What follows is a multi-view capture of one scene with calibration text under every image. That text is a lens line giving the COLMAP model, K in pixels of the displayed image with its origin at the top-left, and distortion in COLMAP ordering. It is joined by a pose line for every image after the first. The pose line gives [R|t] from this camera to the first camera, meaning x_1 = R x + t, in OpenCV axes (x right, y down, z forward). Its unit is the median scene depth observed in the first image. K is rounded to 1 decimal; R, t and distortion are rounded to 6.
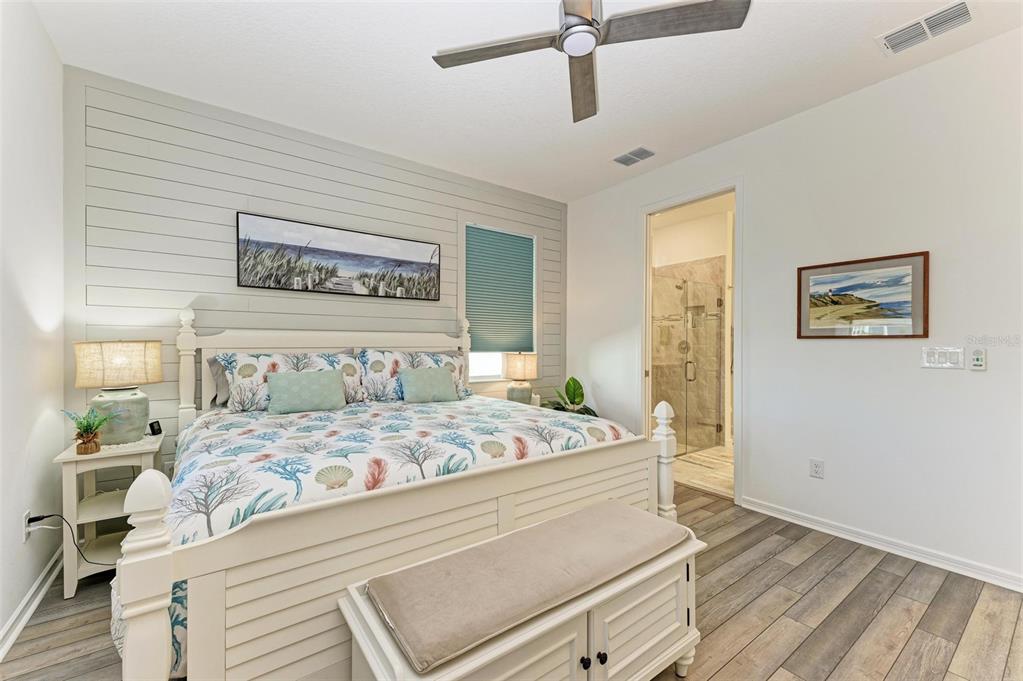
lens RADIAL K [[418.2, 0, 515.8], [0, 418.2, 348.6], [0, 0, 1]] dist [0.015518, -0.004432]
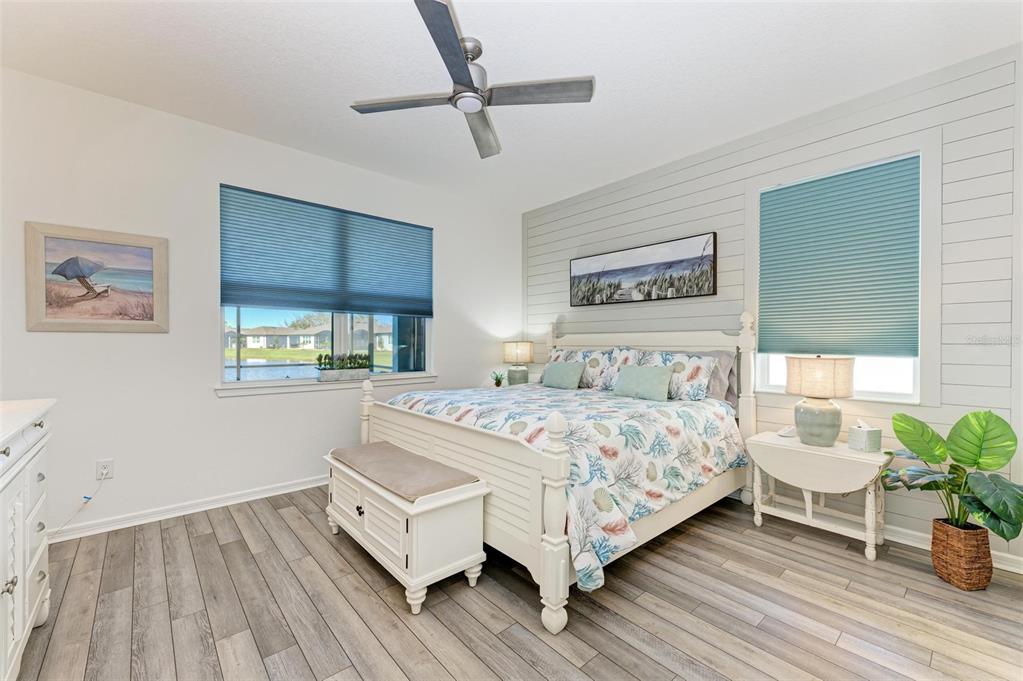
lens RADIAL K [[418.2, 0, 507.4], [0, 418.2, 347.5], [0, 0, 1]] dist [0.015518, -0.004432]
pose [[0.076827, 0.009944, -0.996995, 0.783110], [-0.010511, 0.999903, 0.009163, -0.005157], [0.996989, 0.009775, 0.076924, 0.560937]]
